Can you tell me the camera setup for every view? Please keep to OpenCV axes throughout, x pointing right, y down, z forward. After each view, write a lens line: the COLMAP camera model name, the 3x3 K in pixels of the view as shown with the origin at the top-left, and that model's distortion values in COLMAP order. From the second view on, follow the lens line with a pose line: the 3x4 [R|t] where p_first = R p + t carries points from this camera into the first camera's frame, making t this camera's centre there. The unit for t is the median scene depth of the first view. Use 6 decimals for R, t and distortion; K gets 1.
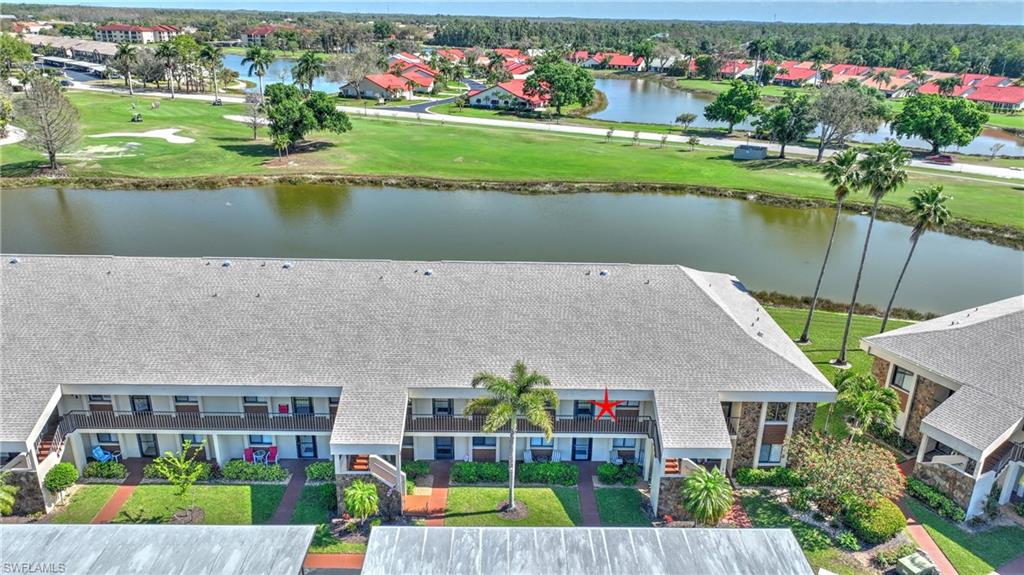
lens RADIAL K [[718.8, 0, 513.3], [0, 718.8, 291.0], [0, 0, 1]] dist [0.006938, 0.005056]
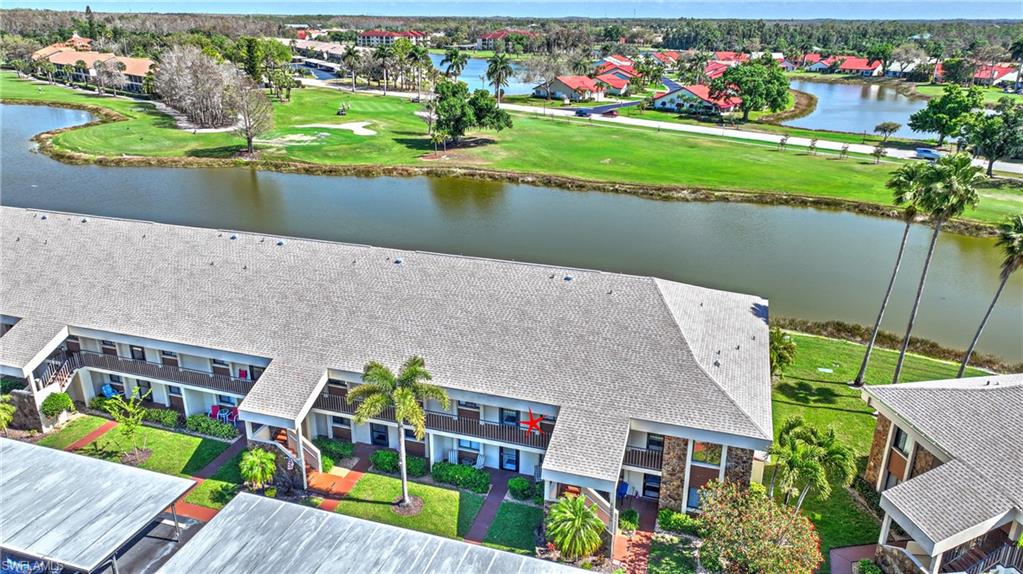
lens RADIAL K [[718.1, 0, 512.8], [0, 718.1, 290.5], [0, 0, 1]] dist [0.006938, 0.005056]
pose [[0.948437, 0.100409, -0.300642, 0.115103], [-0.102105, 0.994722, 0.010110, -0.003690], [0.300070, 0.021108, 0.953683, 0.028571]]
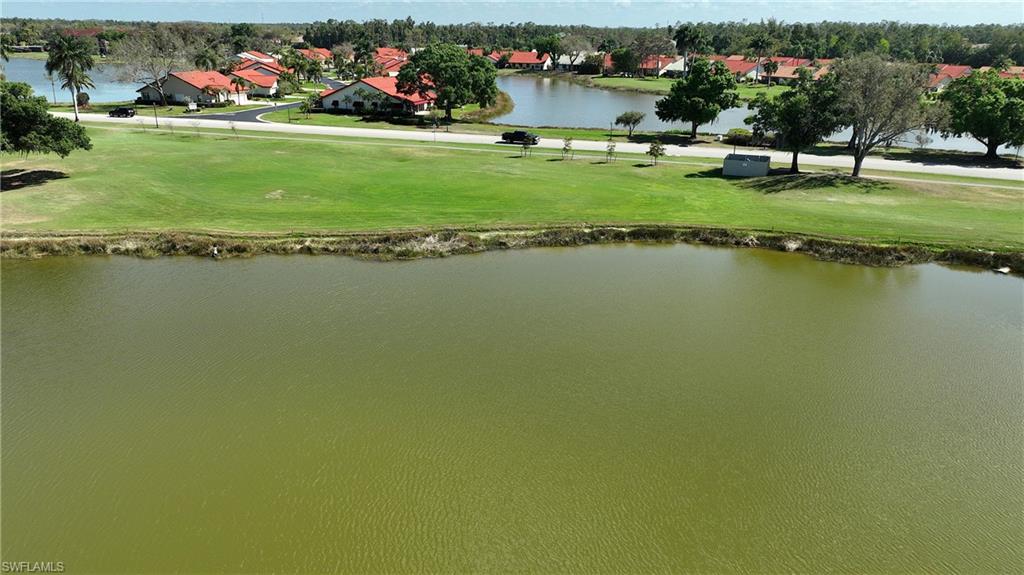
lens RADIAL K [[748.7, 0, 516.7], [0, 748.7, 287.8], [0, 0, 1]] dist [0.006954, 0.001192]
pose [[0.989599, -0.055193, 0.132842, 0.031309], [0.059065, 0.997931, -0.025382, -0.080894], [-0.131166, 0.032965, 0.990812, 0.379020]]
